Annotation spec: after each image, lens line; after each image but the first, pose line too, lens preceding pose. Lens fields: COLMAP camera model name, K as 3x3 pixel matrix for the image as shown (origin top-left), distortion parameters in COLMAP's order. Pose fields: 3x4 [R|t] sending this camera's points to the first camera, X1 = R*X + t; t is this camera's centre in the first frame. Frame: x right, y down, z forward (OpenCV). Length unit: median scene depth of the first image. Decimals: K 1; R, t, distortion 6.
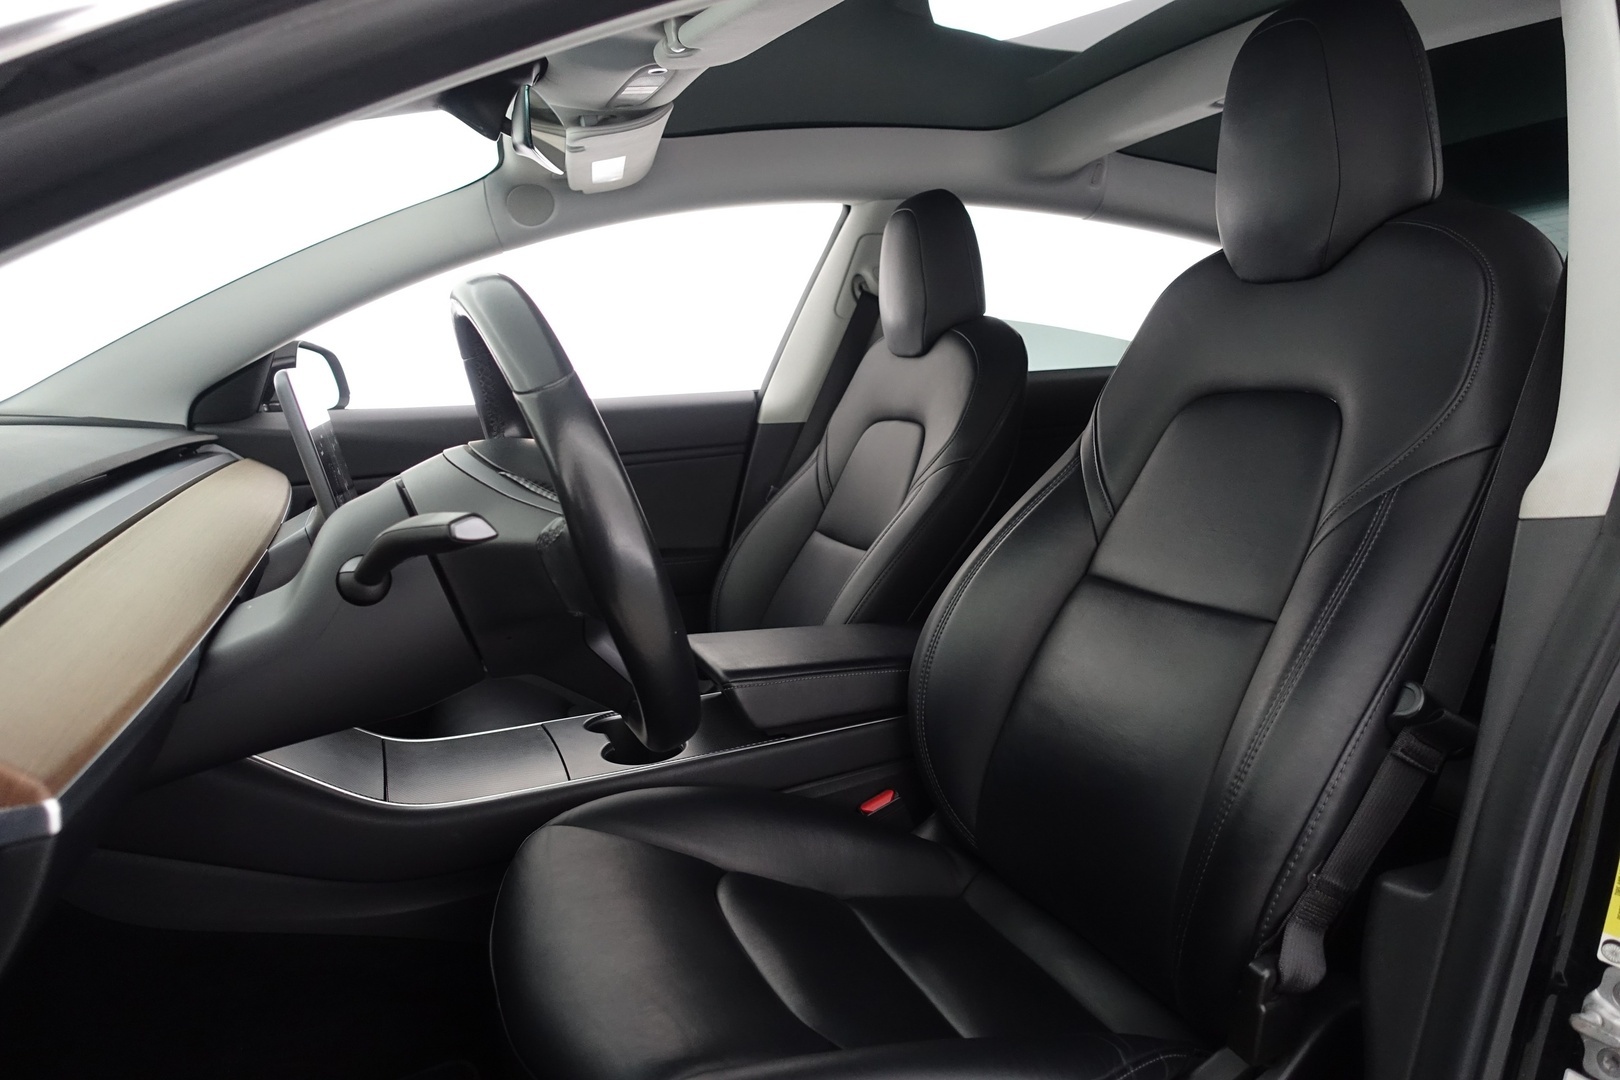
lens RADIAL K [[1104.2, 0, 811.8], [0, 1104.2, 538.4], [0, 0, 1]] dist [0.007877, -0.004958]
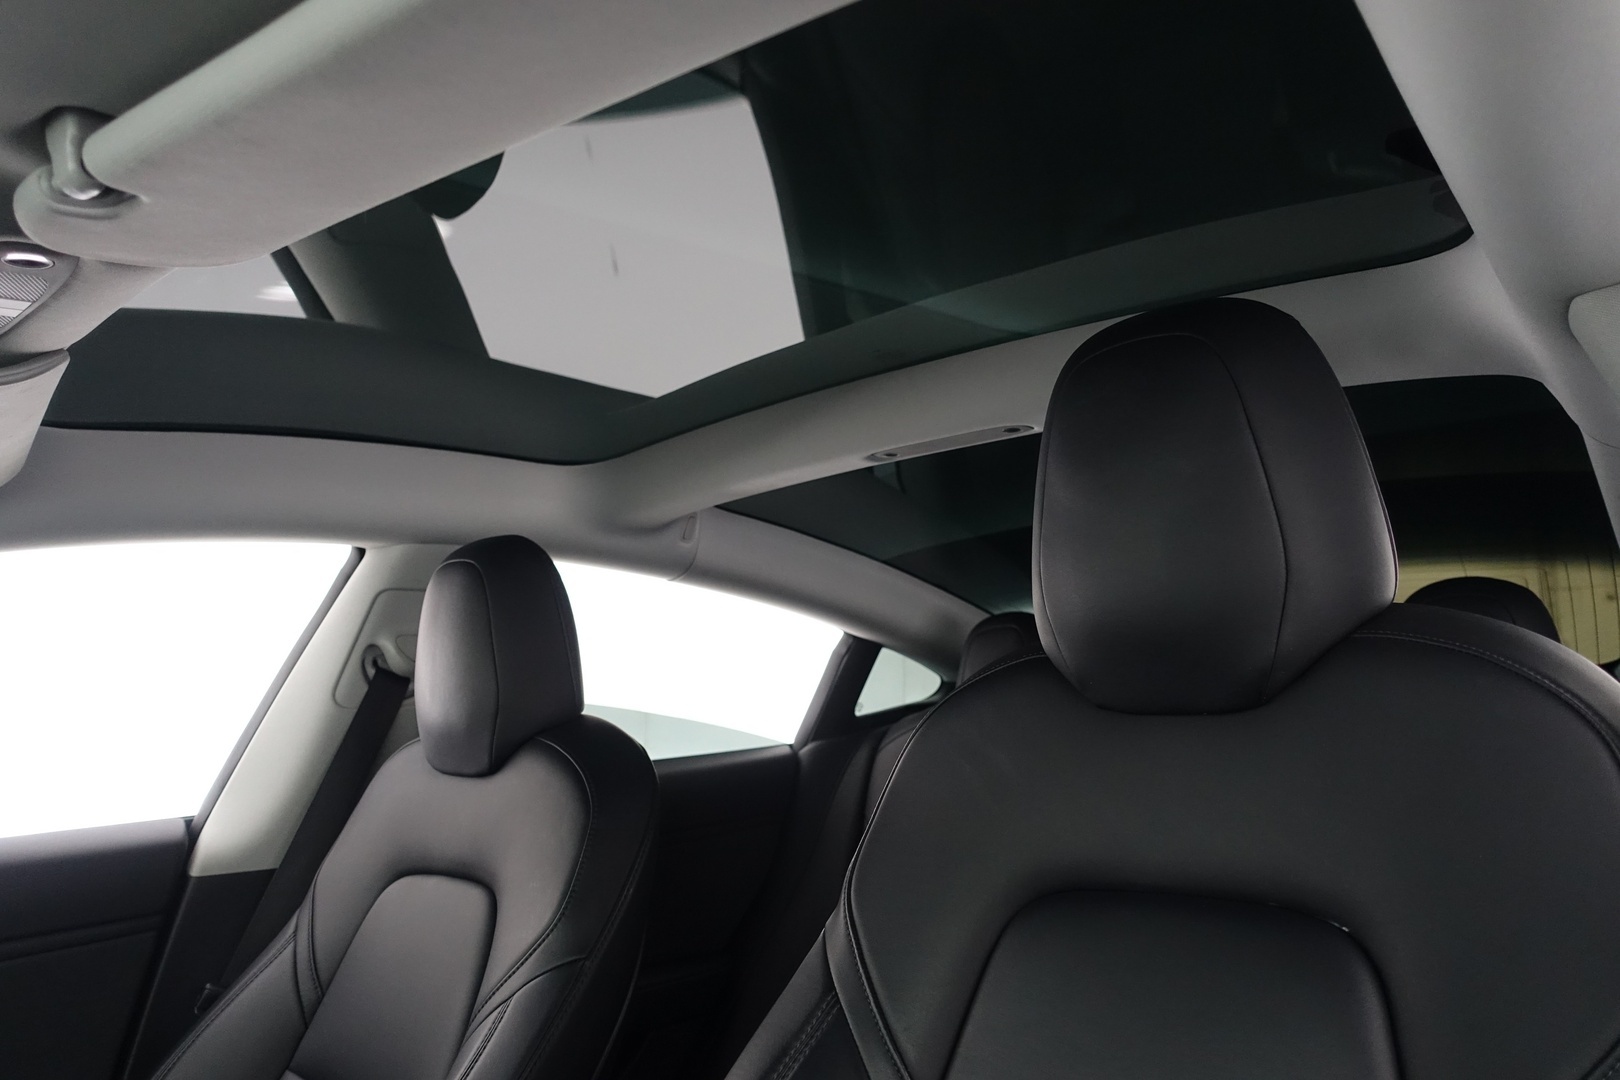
lens RADIAL K [[1104.2, 0, 802.8], [0, 1104.2, 545.9], [0, 0, 1]] dist [0.007877, -0.004958]
pose [[0.895426, 0.056277, 0.441638, -0.027641], [0.076759, 0.957609, -0.277657, -0.090591], [-0.438543, 0.282521, 0.853148, 0.290819]]
